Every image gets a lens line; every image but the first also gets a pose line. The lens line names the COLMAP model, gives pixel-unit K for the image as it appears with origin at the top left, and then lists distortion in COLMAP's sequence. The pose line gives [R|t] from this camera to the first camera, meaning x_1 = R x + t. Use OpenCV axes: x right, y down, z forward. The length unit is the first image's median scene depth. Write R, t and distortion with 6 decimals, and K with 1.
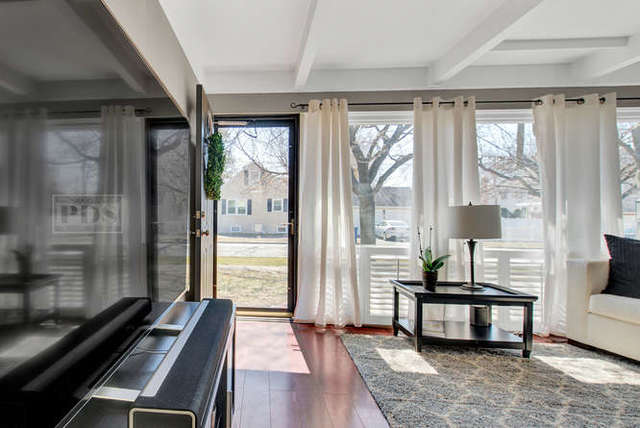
lens RADIAL K [[379.0, 0, 212.6], [0, 379.0, 212.4], [0, 0, 1]] dist [-0.001887, -0.002125]
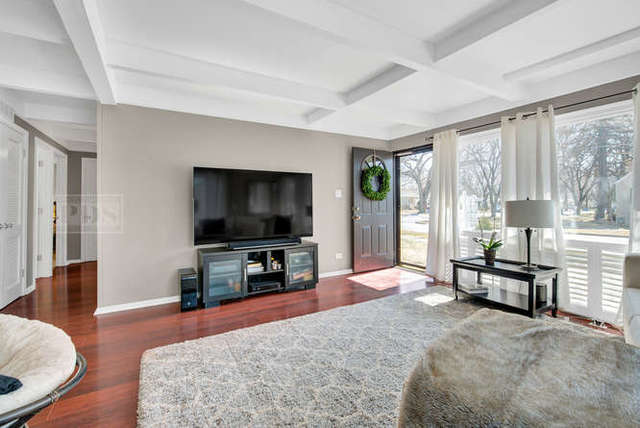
lens RADIAL K [[285.0, 0, 320.3], [0, 285.0, 204.2], [0, 0, 1]] dist [-0.000894, -0.001094]
pose [[0.613536, -0.012535, -0.789567, 0.996990], [0.009773, 0.999918, -0.008281, -0.004586], [0.789606, -0.002635, 0.613608, -0.093085]]
